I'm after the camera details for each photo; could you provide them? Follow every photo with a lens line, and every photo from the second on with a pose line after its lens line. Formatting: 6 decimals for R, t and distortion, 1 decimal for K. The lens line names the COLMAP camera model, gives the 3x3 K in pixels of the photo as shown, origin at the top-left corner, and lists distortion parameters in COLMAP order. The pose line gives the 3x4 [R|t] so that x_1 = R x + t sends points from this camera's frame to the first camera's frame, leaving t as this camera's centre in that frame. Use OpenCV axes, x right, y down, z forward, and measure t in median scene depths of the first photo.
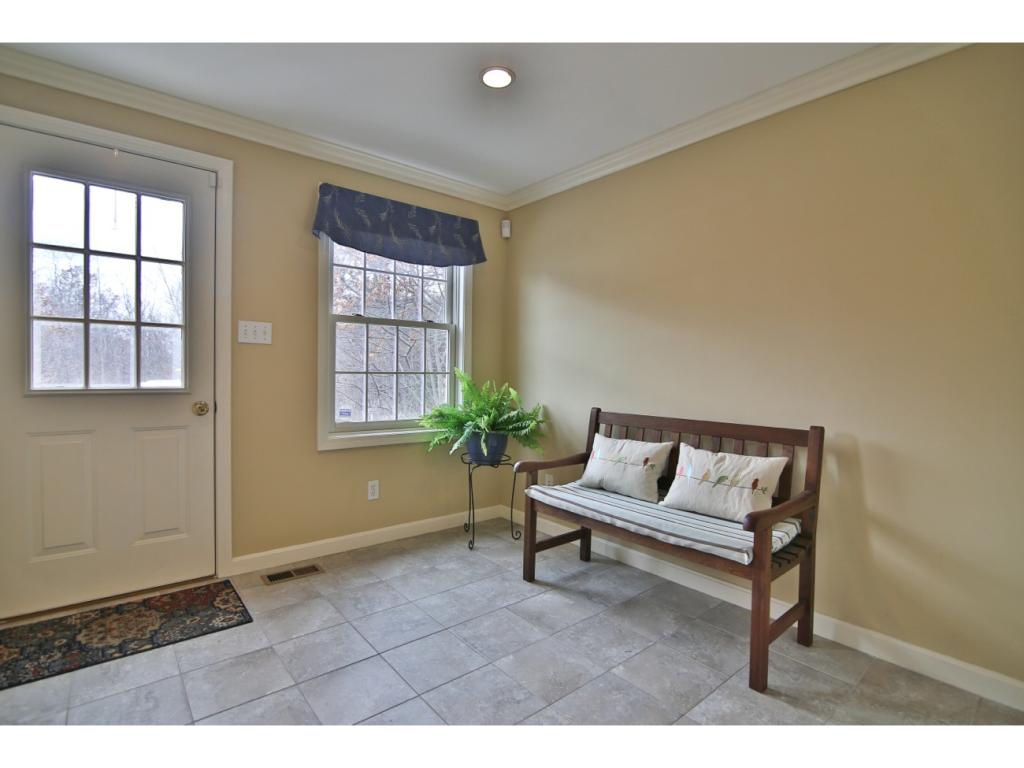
lens RADIAL K [[502.0, 0, 505.8], [0, 502.0, 383.8], [0, 0, 1]] dist [-0.001317, -0.000207]
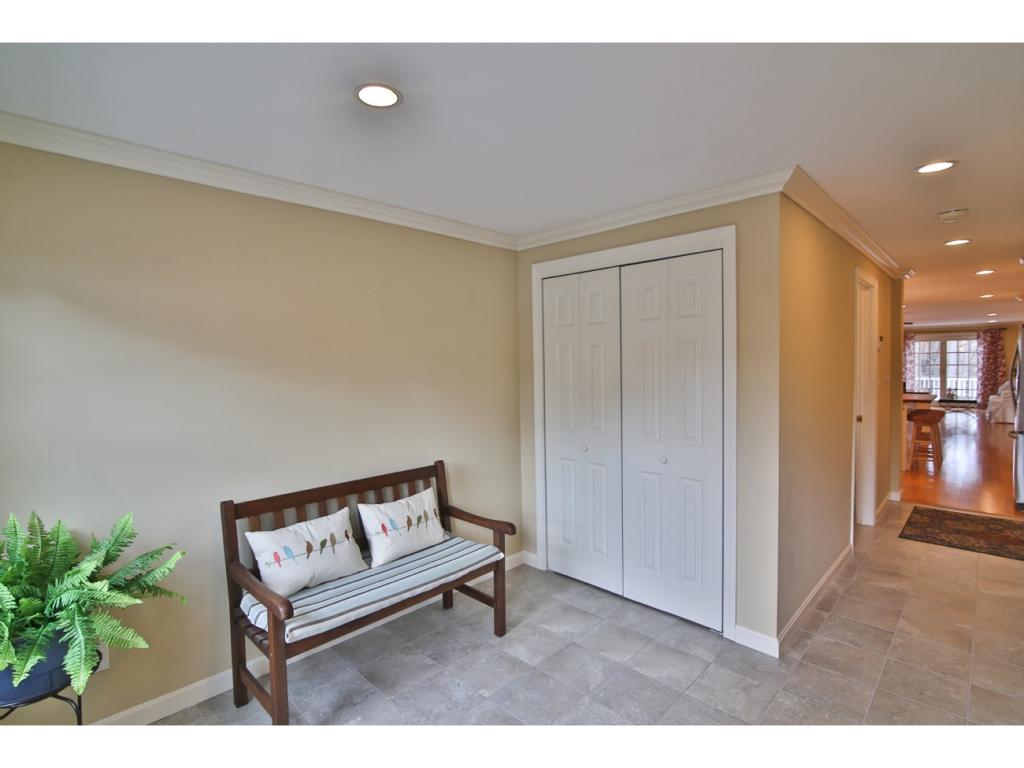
lens RADIAL K [[502.0, 0, 505.8], [0, 502.0, 383.8], [0, 0, 1]] dist [-0.001317, -0.000207]
pose [[-0.112161, -0.046889, 0.992583, -0.803877], [0.041167, 0.997809, 0.051788, -0.196410], [-0.992837, 0.046671, -0.109985, 0.894160]]
